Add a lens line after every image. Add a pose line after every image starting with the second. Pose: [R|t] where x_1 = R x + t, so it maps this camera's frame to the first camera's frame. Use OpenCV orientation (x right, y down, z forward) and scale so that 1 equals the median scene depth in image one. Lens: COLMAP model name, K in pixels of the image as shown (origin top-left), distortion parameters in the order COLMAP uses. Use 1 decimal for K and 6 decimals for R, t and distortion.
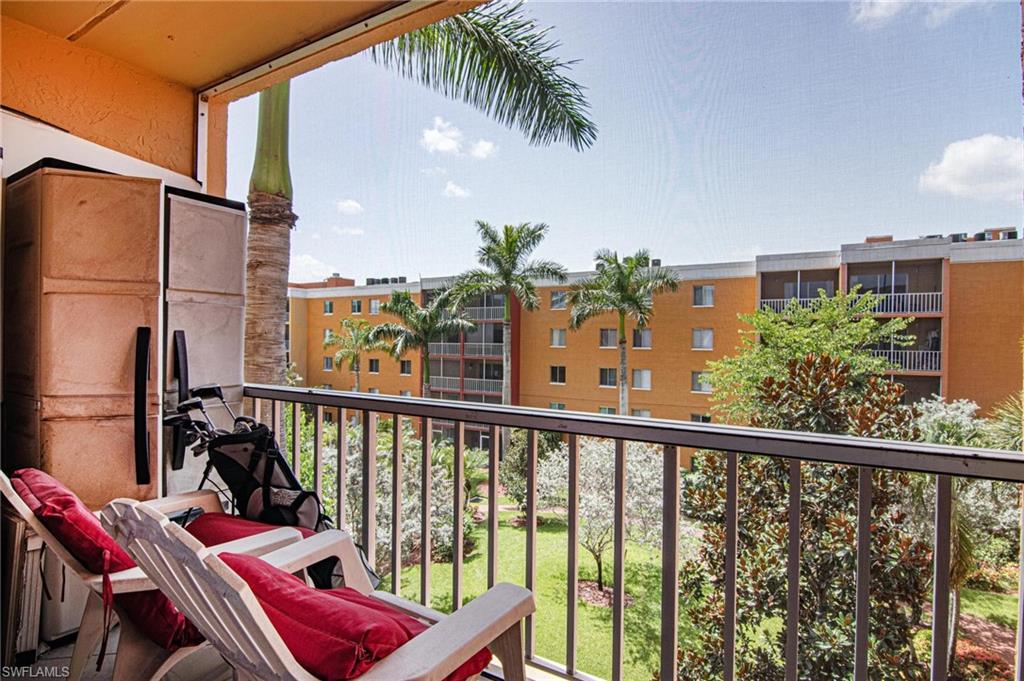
lens RADIAL K [[520.4, 0, 507.4], [0, 520.4, 341.8], [0, 0, 1]] dist [0.000695, -0.019366]
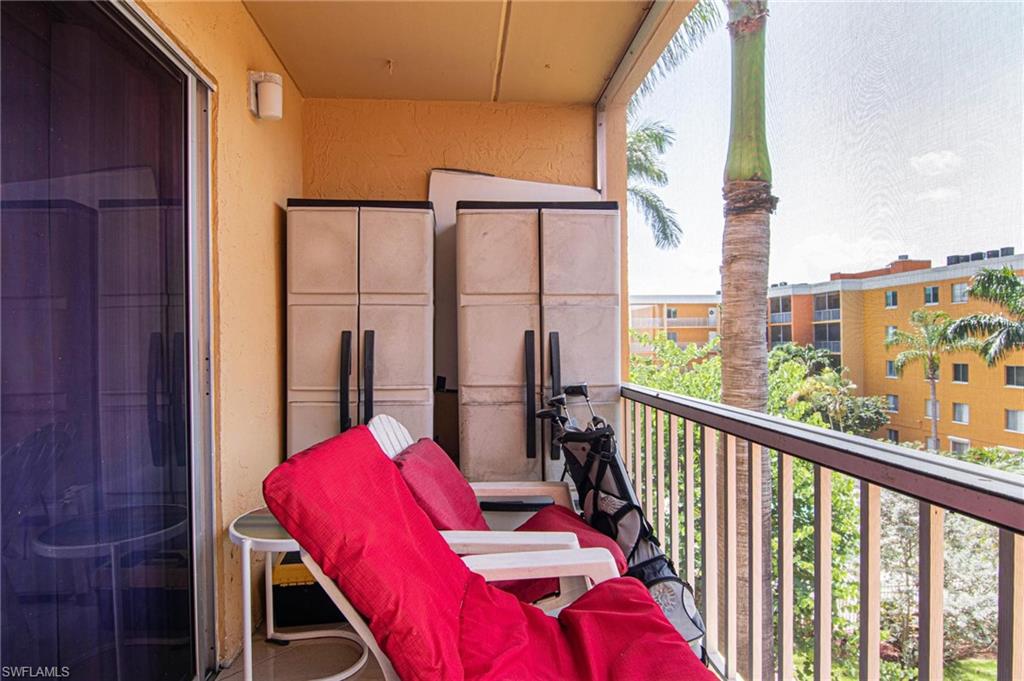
lens RADIAL K [[563.7, 0, 509.8], [0, 563.7, 343.5], [0, 0, 1]] dist [-0.014867, -0.001498]
pose [[0.581113, -0.017413, -0.813636, 0.103587], [0.017187, 0.999811, -0.009122, 0.004303], [0.813641, -0.008683, 0.581303, 0.089392]]
